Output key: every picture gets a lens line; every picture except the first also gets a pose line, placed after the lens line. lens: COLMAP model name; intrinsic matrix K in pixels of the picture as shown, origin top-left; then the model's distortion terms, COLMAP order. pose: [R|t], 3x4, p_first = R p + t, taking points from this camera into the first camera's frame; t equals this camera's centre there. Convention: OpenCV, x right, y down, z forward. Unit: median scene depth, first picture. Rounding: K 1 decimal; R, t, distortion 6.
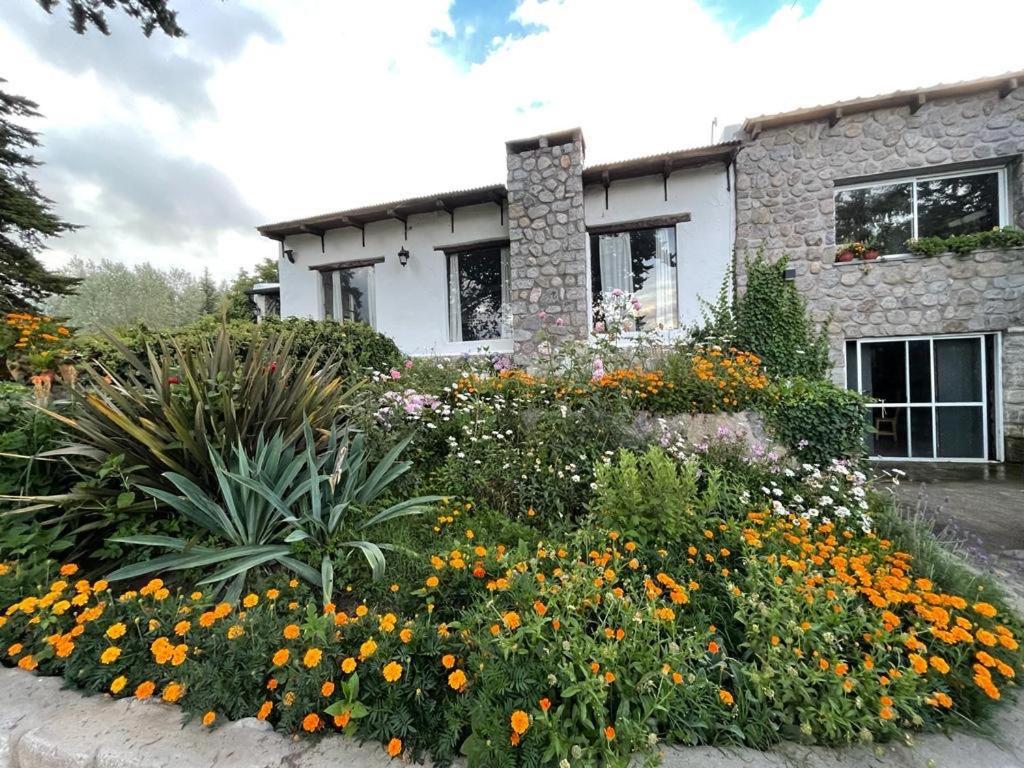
lens RADIAL K [[418.1, 0, 511.6], [0, 418.1, 382.8], [0, 0, 1]] dist [-0.004627, -0.000165]
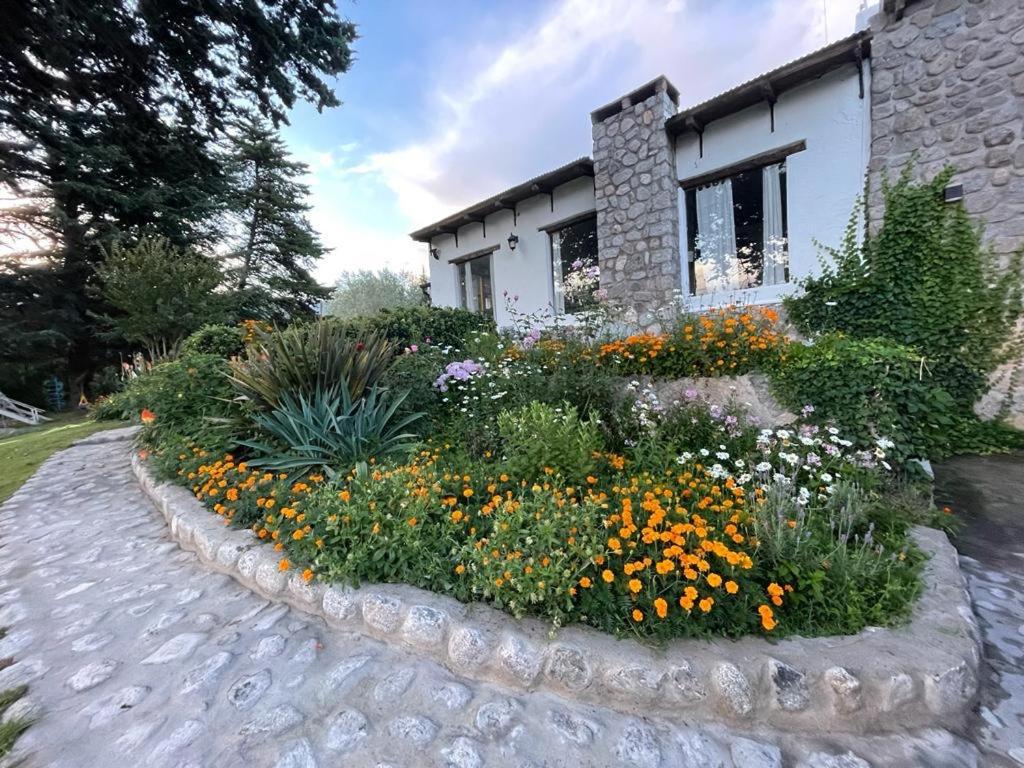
lens RADIAL K [[418.1, 0, 504.2], [0, 418.1, 383.3], [0, 0, 1]] dist [-0.004627, -0.000165]
pose [[0.892838, 0.002408, -0.450372, 0.267230], [0.026832, 0.997925, 0.058530, 0.010860], [0.449578, -0.064342, 0.890920, -0.032446]]
